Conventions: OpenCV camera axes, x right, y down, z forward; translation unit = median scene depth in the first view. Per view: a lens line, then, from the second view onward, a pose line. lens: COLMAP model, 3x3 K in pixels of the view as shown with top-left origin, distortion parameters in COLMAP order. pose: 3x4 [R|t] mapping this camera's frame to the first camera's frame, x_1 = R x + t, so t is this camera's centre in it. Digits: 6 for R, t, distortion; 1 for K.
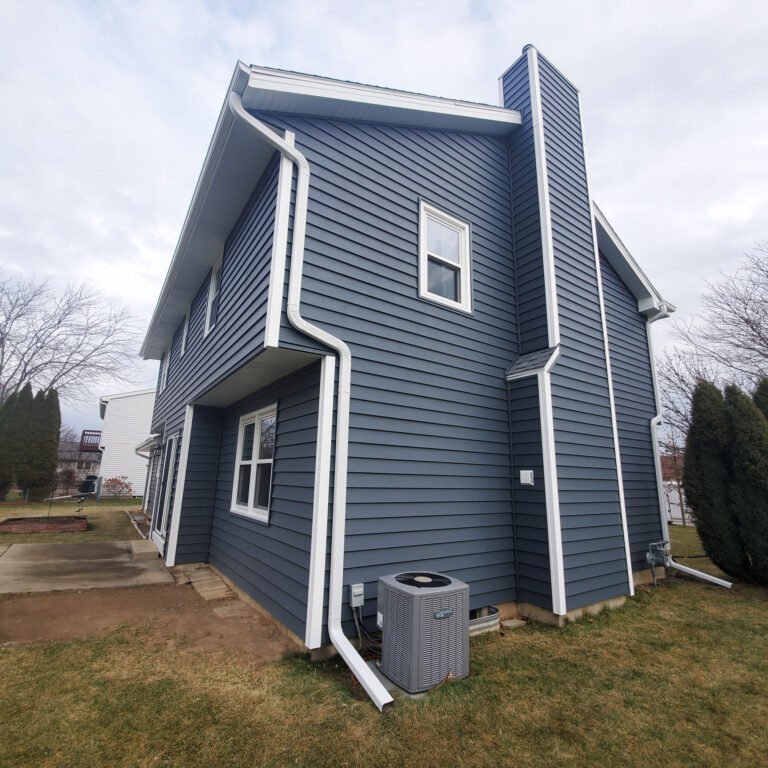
lens RADIAL K [[407.7, 0, 387.0], [0, 407.7, 384.7], [0, 0, 1]] dist [0.007543, -0.009282]
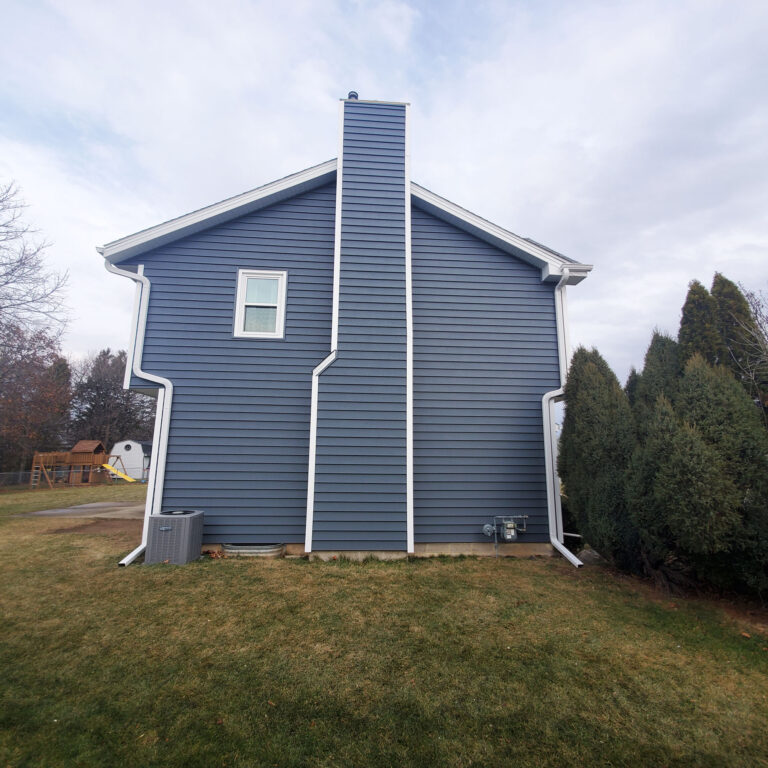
lens RADIAL K [[407.7, 0, 384.8], [0, 407.7, 387.8], [0, 0, 1]] dist [0.007543, -0.009282]
pose [[0.857525, -0.111170, -0.502287, 1.224403], [0.124488, 0.992196, -0.007070, 0.046593], [0.499154, -0.056466, 0.864672, -0.026565]]
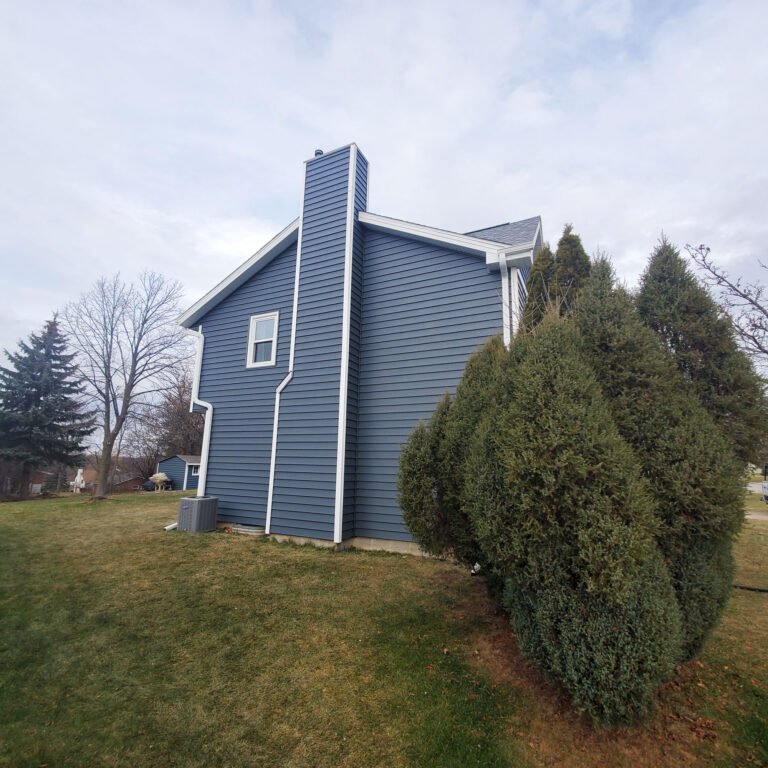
lens RADIAL K [[407.7, 0, 381.8], [0, 407.7, 385.6], [0, 0, 1]] dist [0.007543, -0.009282]
pose [[0.481669, -0.184127, -0.856792, 1.984715], [0.183808, 0.977158, -0.106661, 0.190500], [0.856860, -0.106110, 0.504511, 0.525868]]
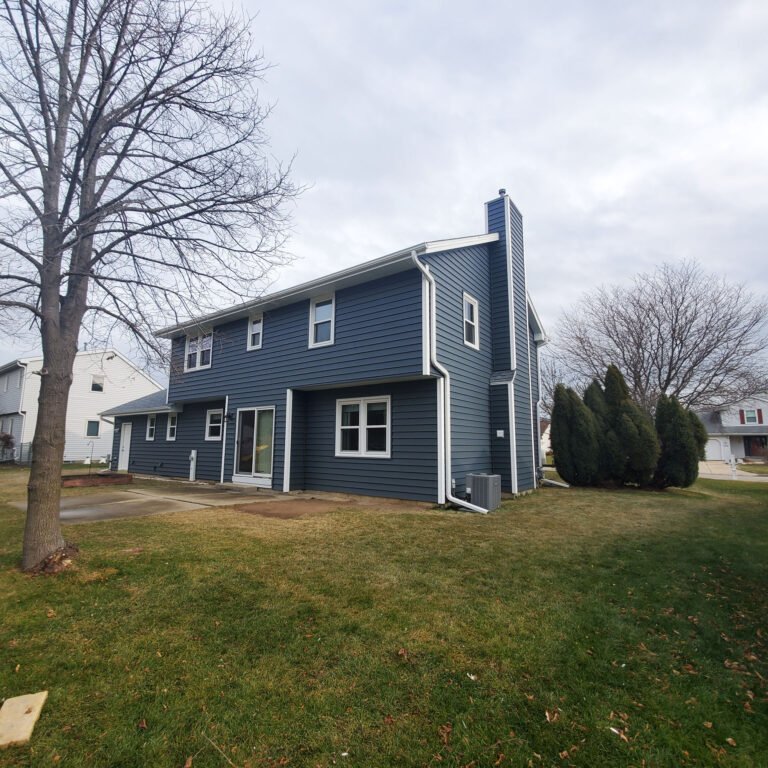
lens RADIAL K [[407.7, 0, 385.2], [0, 407.7, 385.0], [0, 0, 1]] dist [0.007543, -0.009282]
pose [[0.944221, 0.031228, 0.327829, -0.877068], [-0.059462, 0.995298, 0.076455, -0.139138], [-0.323900, -0.091683, 0.941638, -0.718865]]
